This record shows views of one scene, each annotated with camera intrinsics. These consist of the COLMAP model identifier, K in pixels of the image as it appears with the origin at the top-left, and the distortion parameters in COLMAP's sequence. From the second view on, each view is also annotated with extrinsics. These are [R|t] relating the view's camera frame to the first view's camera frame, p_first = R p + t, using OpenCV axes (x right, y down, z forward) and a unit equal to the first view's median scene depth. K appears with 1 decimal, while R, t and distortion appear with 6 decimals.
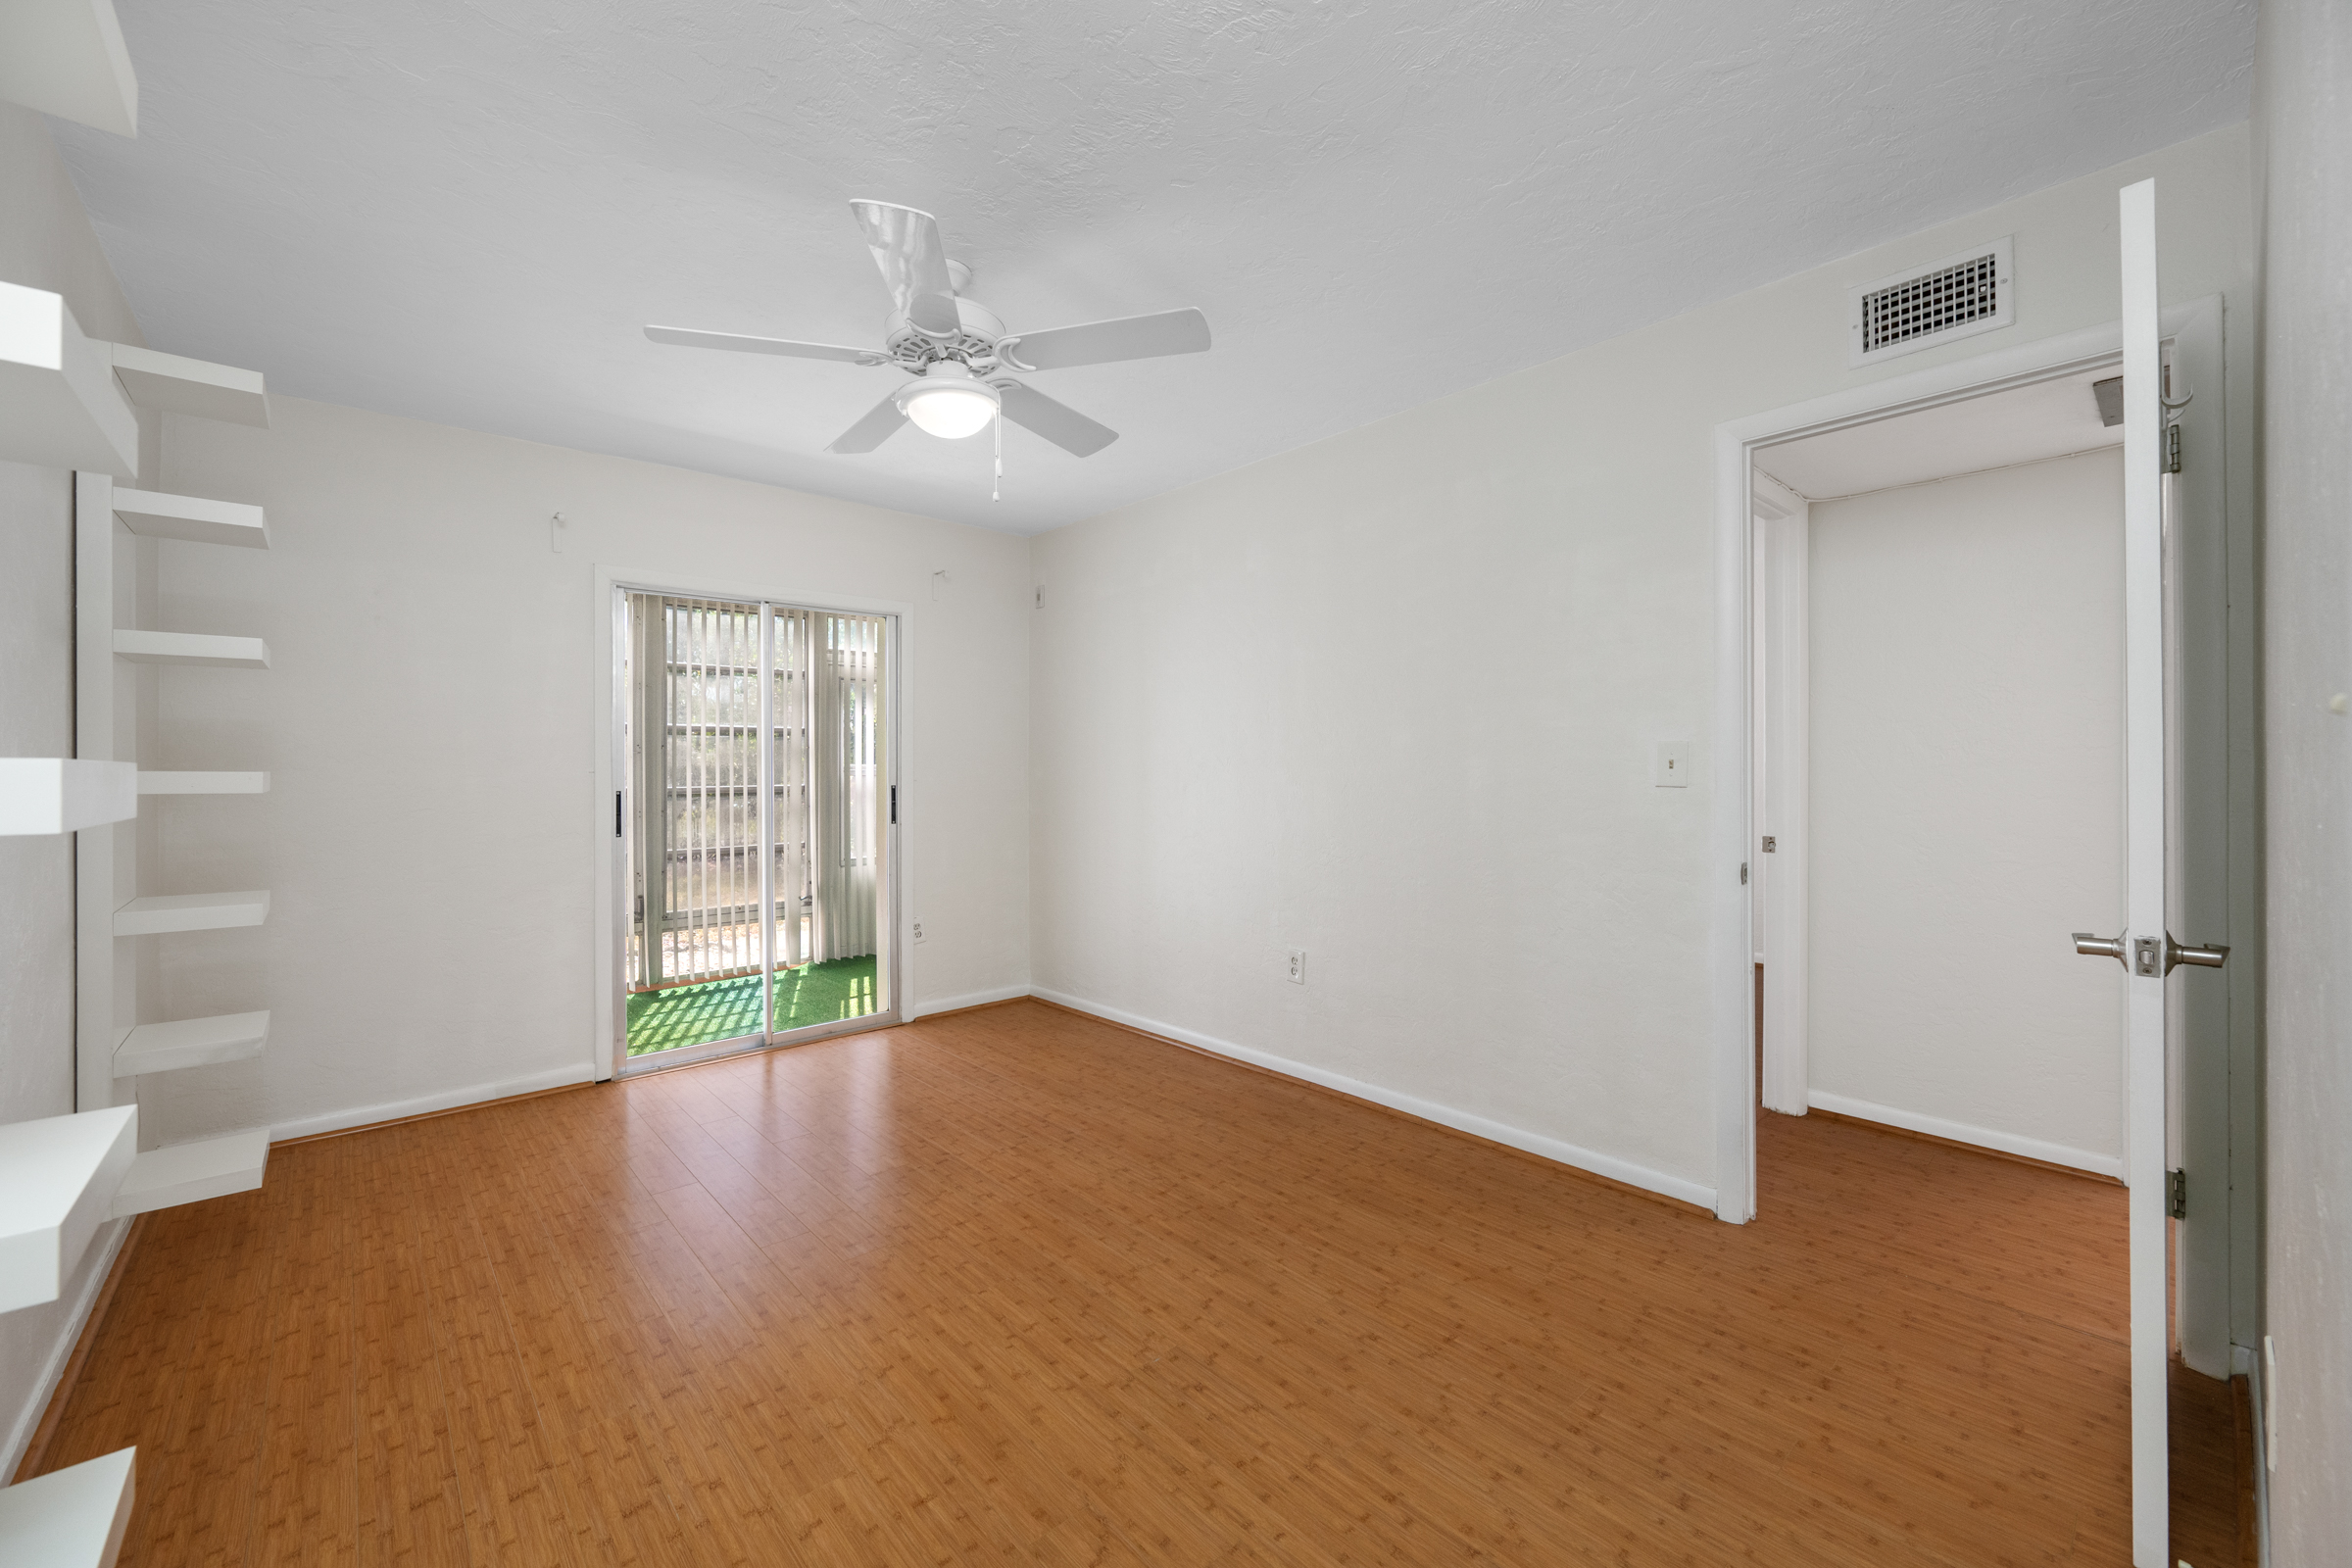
lens RADIAL K [[931.3, 0, 1179.2], [0, 931.3, 777.8], [0, 0, 1]] dist [0.001577, -0.000294]
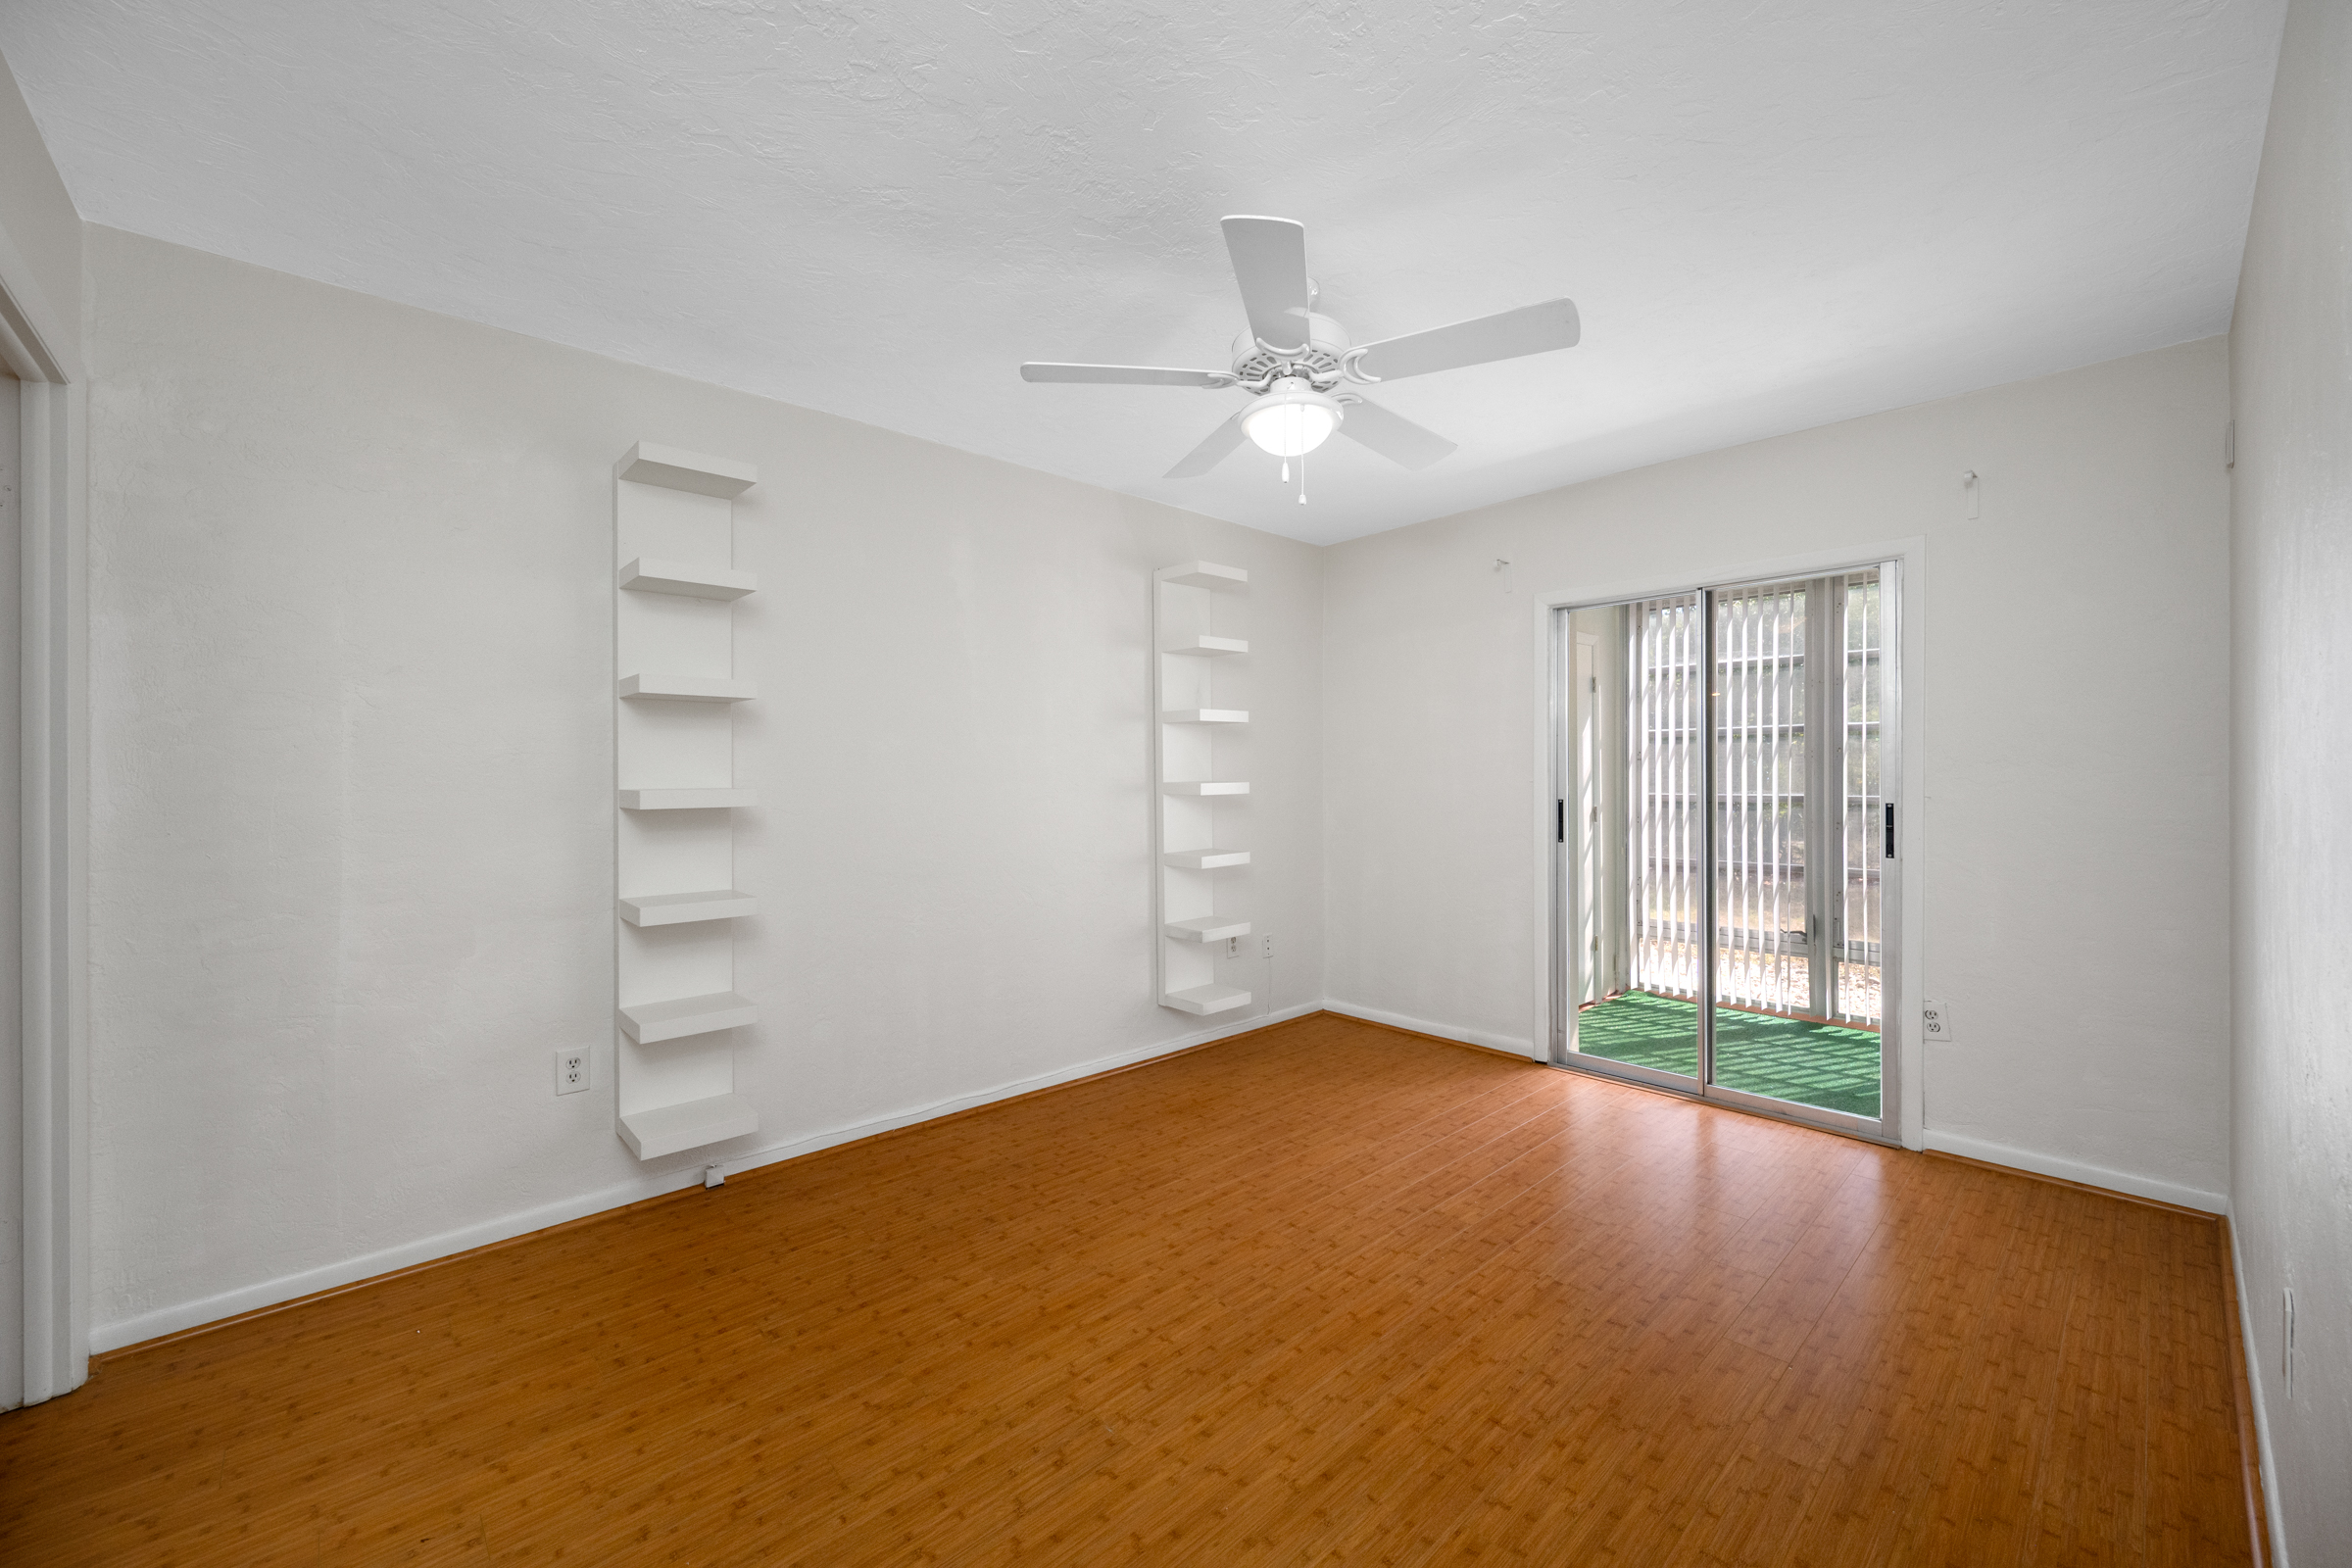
lens RADIAL K [[931.3, 0, 1179.7], [0, 931.3, 781.7], [0, 0, 1]] dist [0.001577, -0.000294]
pose [[0.012708, 0.013387, -0.999830, 0.729998], [-0.001581, 0.999909, 0.013368, -0.032386], [0.999918, 0.001411, 0.012728, 0.852440]]
